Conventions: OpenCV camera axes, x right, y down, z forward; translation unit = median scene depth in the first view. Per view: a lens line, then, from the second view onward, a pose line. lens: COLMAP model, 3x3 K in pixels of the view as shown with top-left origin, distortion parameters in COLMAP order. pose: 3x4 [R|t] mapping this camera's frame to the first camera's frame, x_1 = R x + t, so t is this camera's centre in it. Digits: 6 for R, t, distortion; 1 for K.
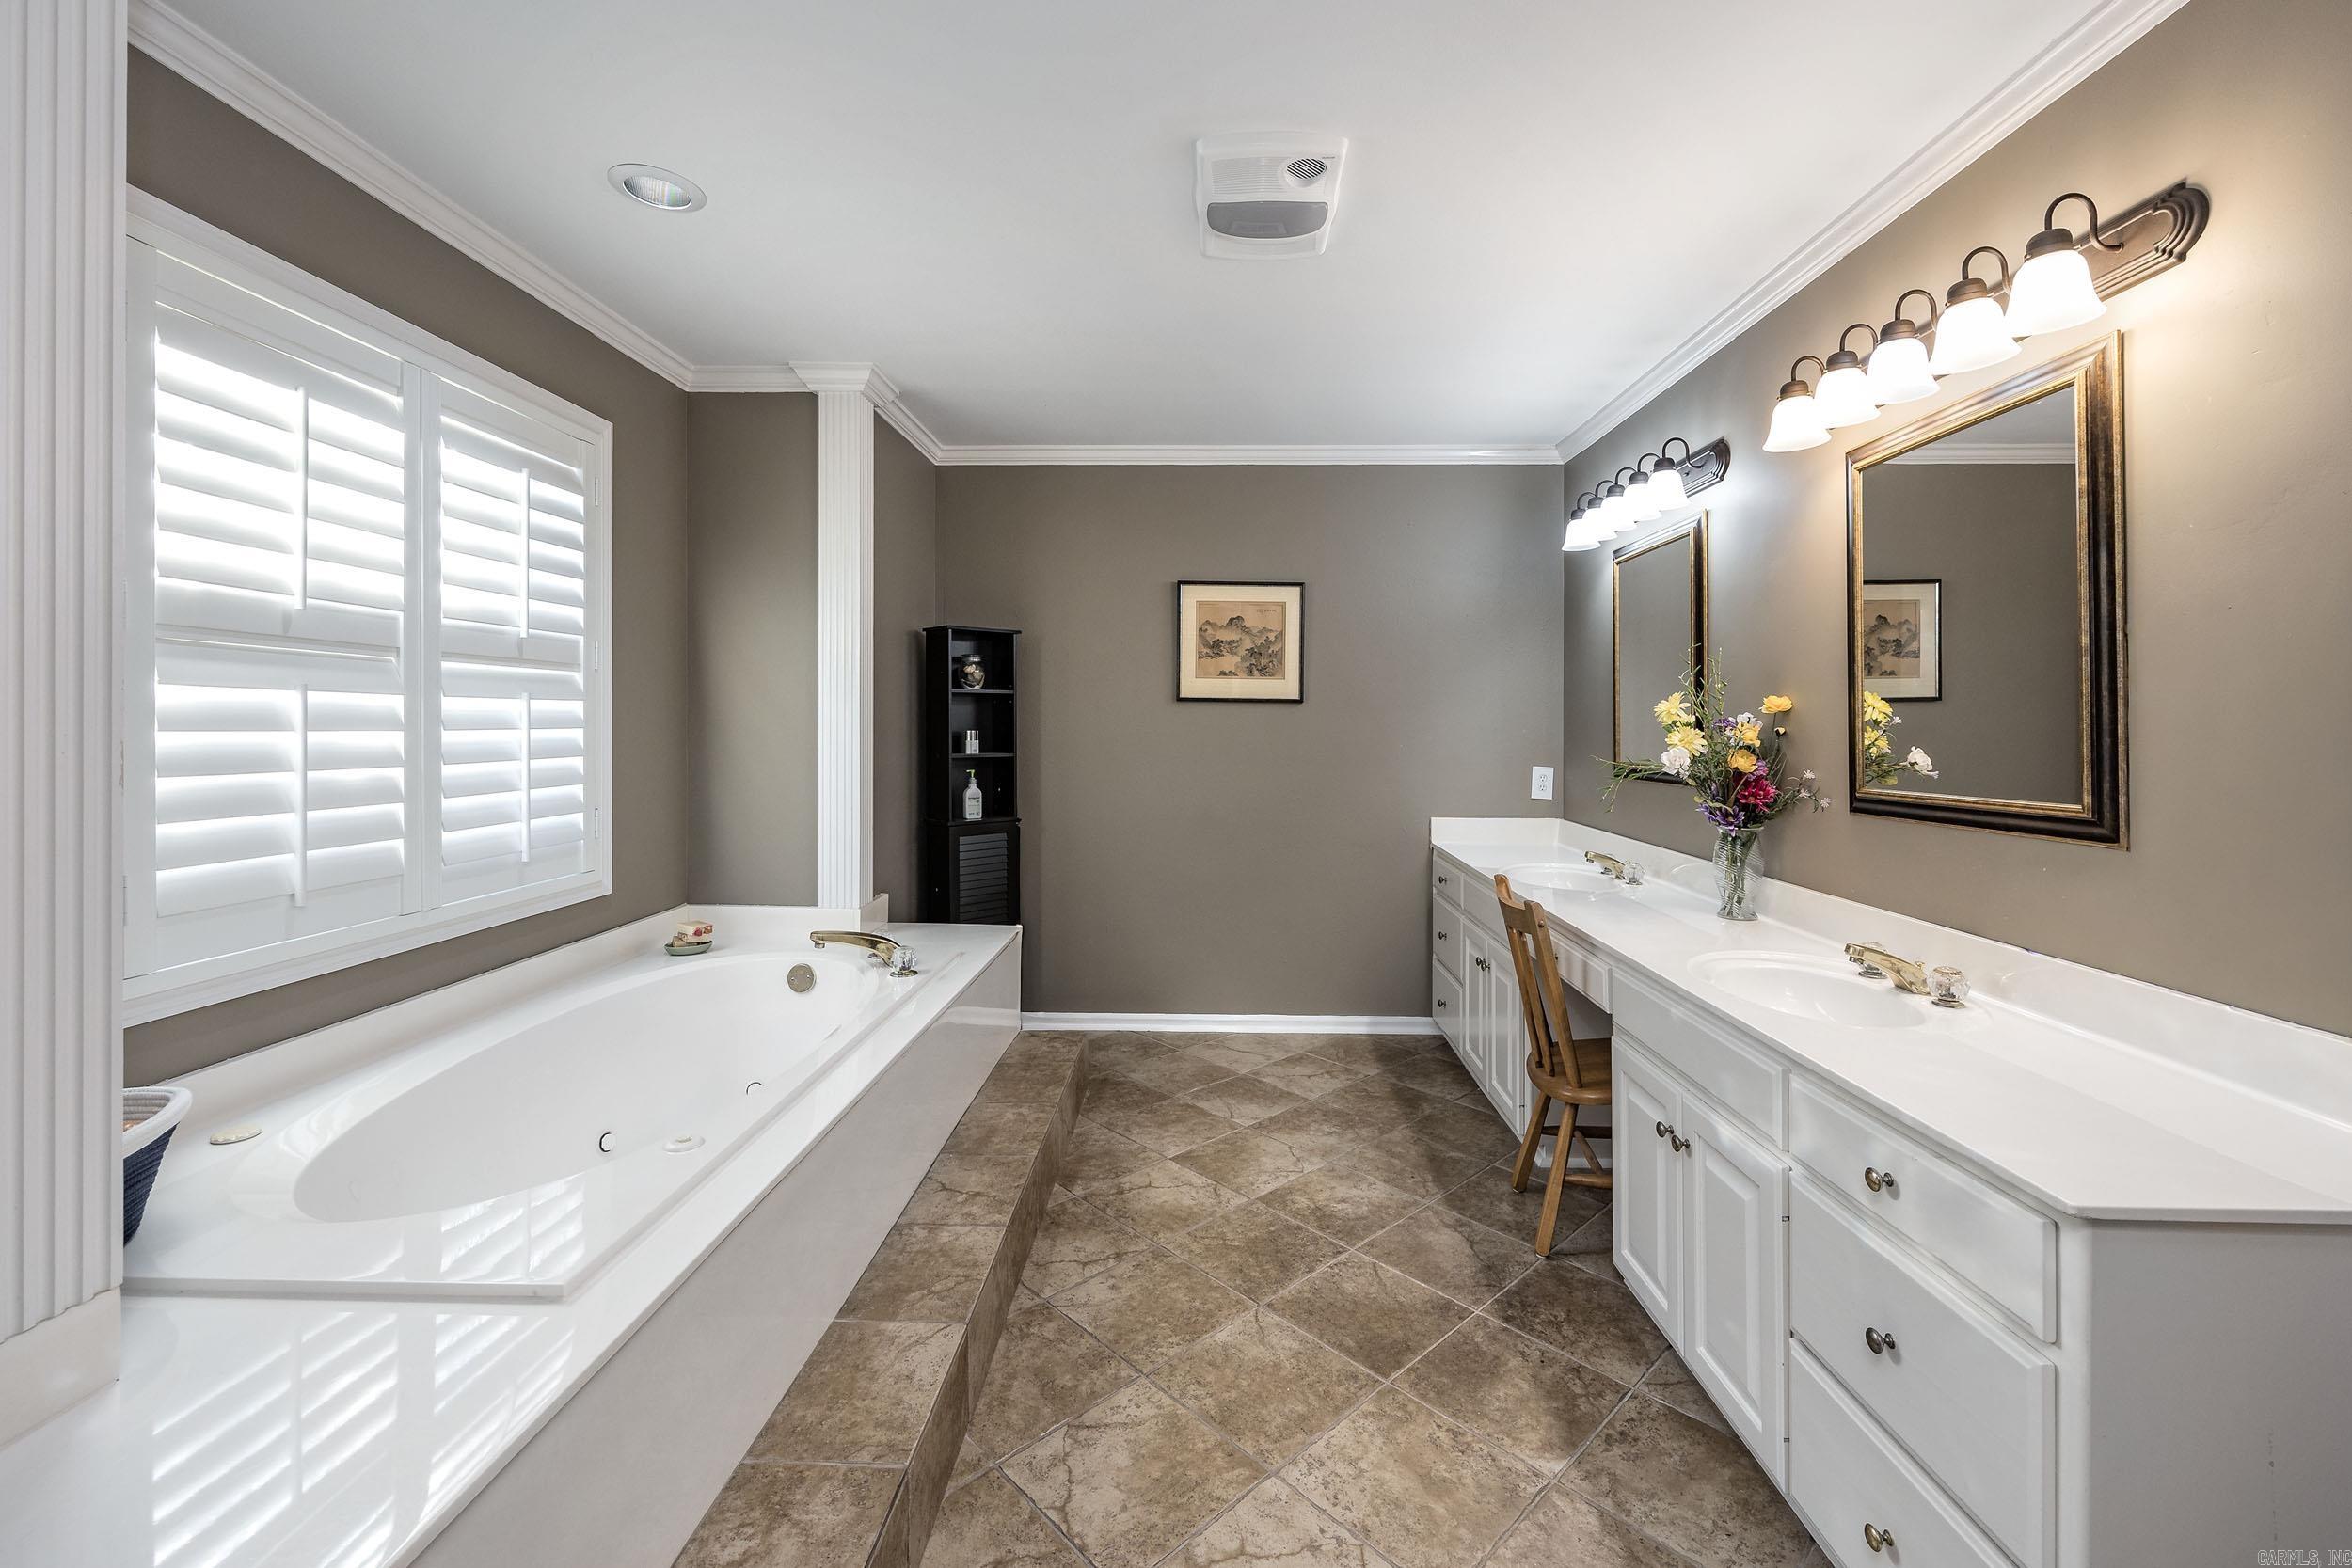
lens RADIAL K [[944.8, 0, 1242.9], [0, 944.8, 724.8], [0, 0, 1]] dist [-0.000100, -0.000289]
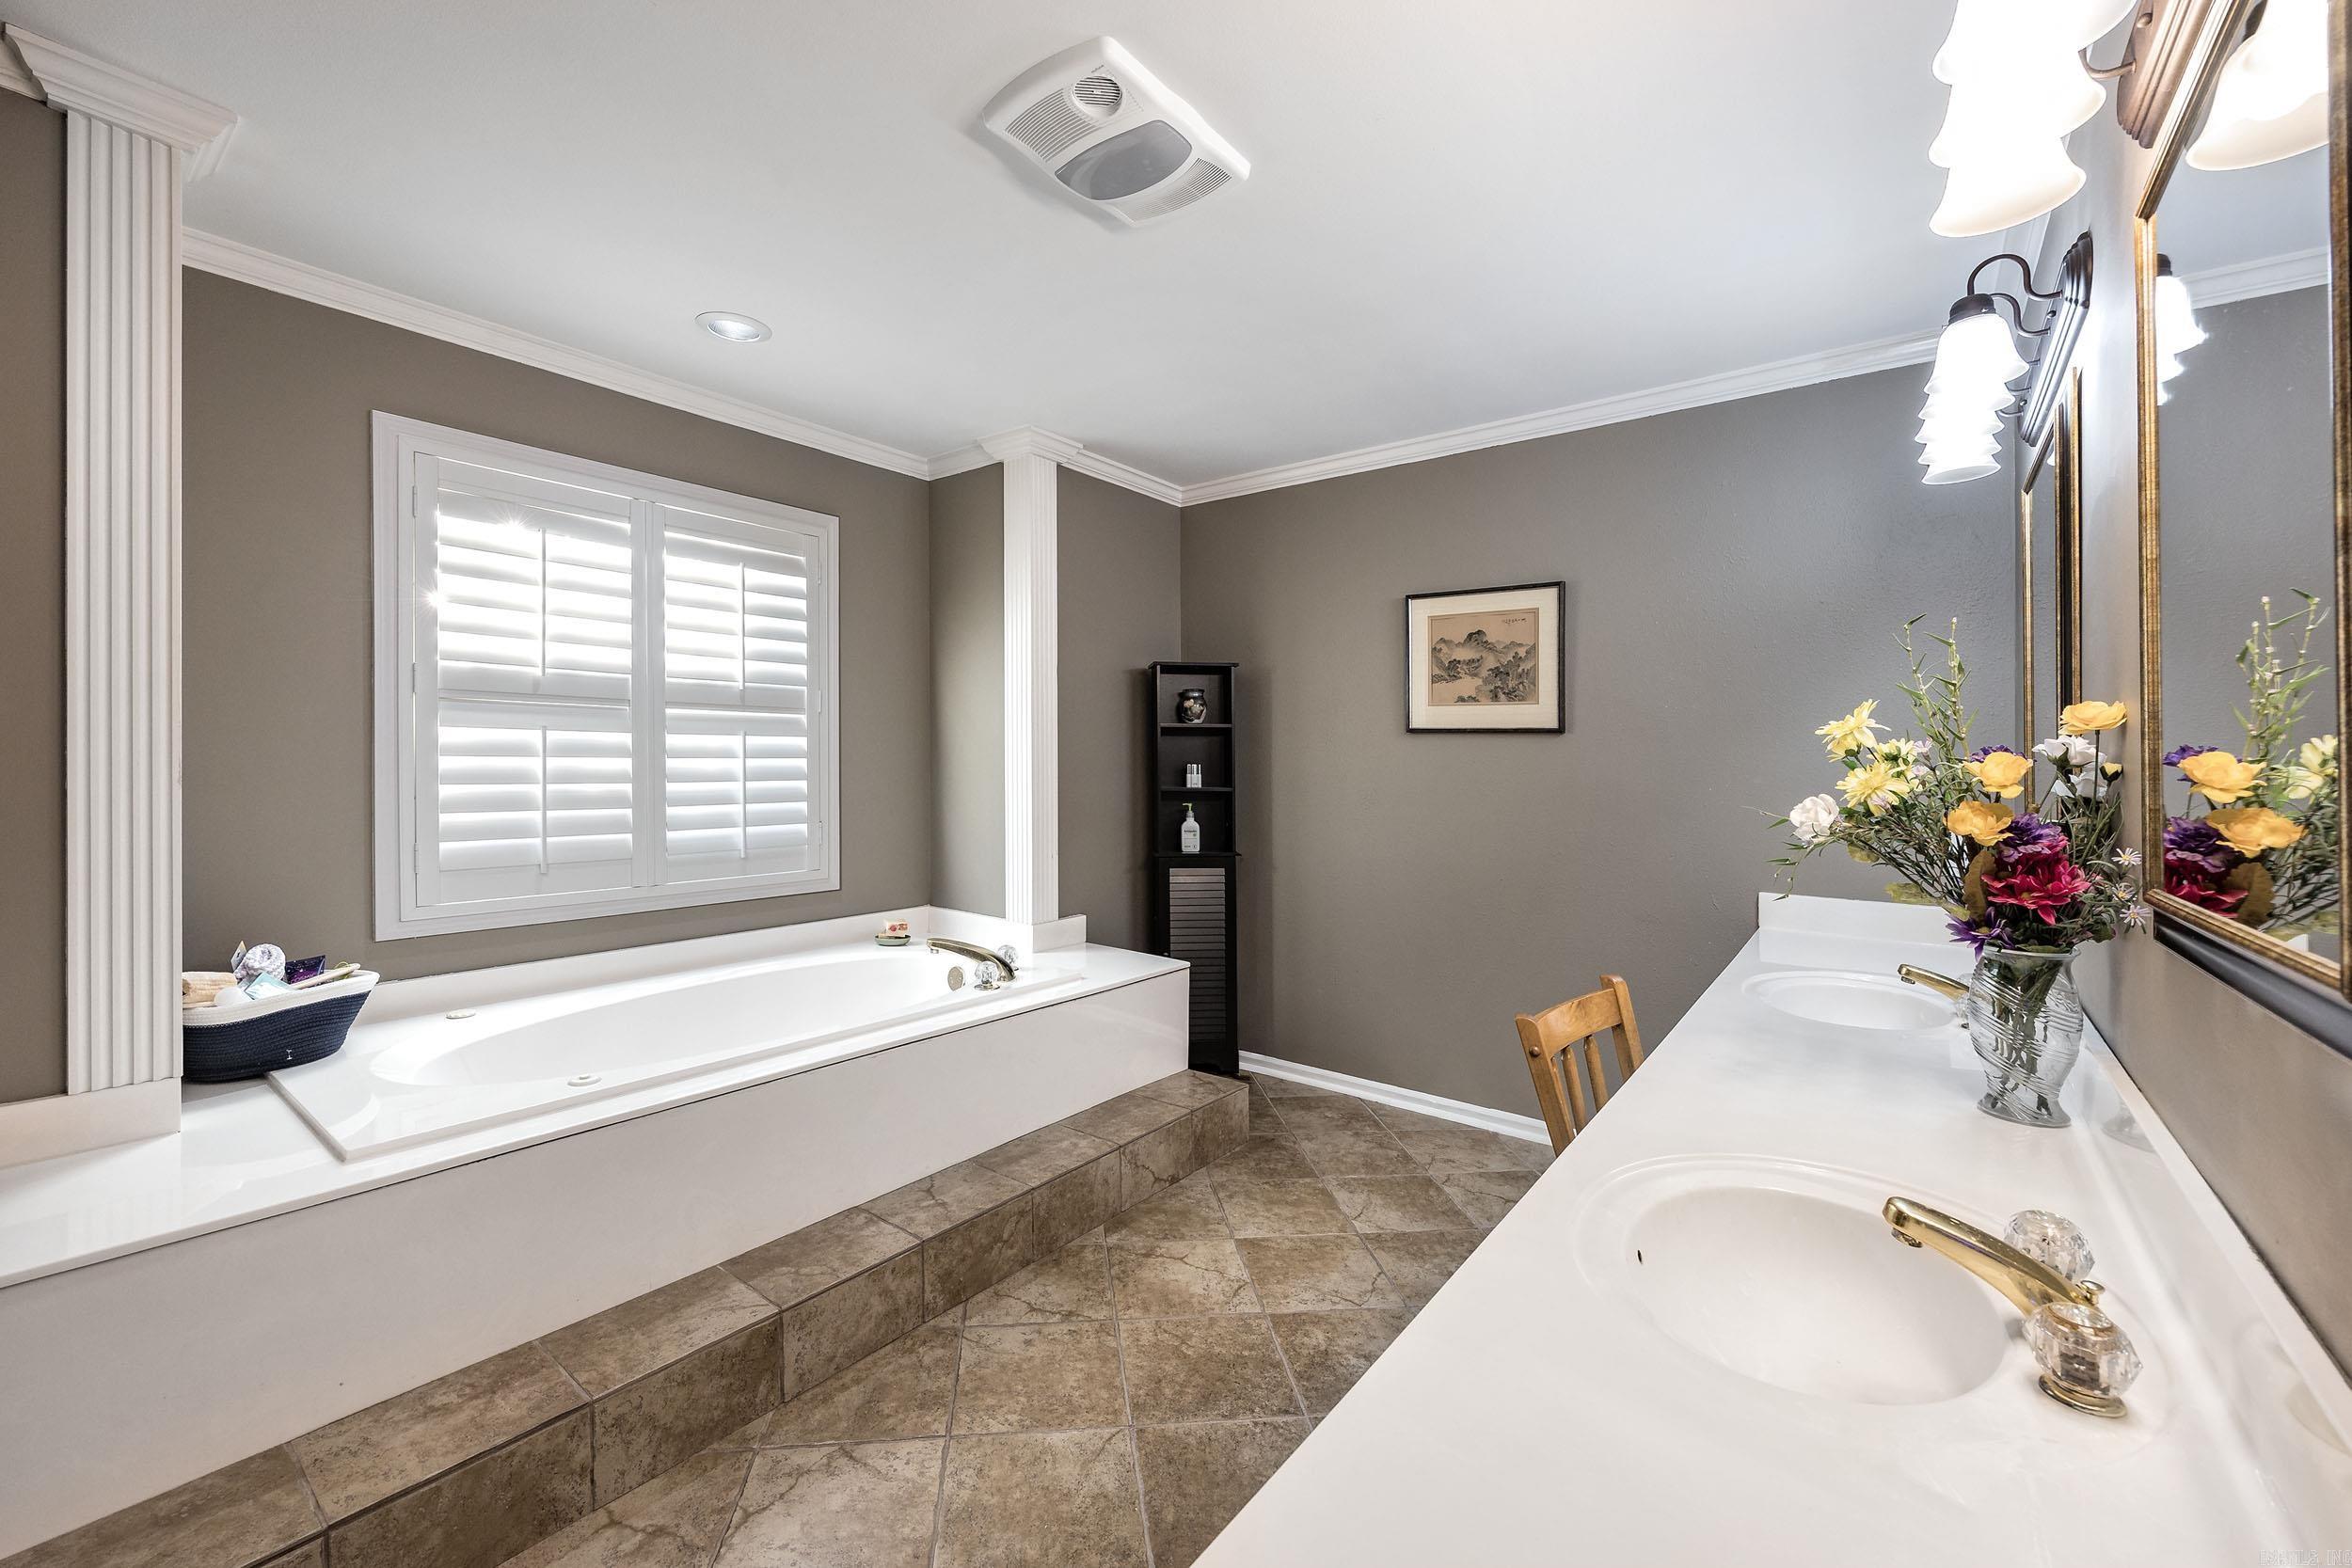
lens RADIAL K [[944.8, 0, 1158.9], [0, 944.8, 763.5], [0, 0, 1]] dist [-0.000100, -0.000289]
pose [[0.791012, 0.006203, -0.611769, 0.476508], [-0.006121, 0.999979, 0.002224, 0.004963], [0.611769, 0.001986, 0.791034, 0.279451]]
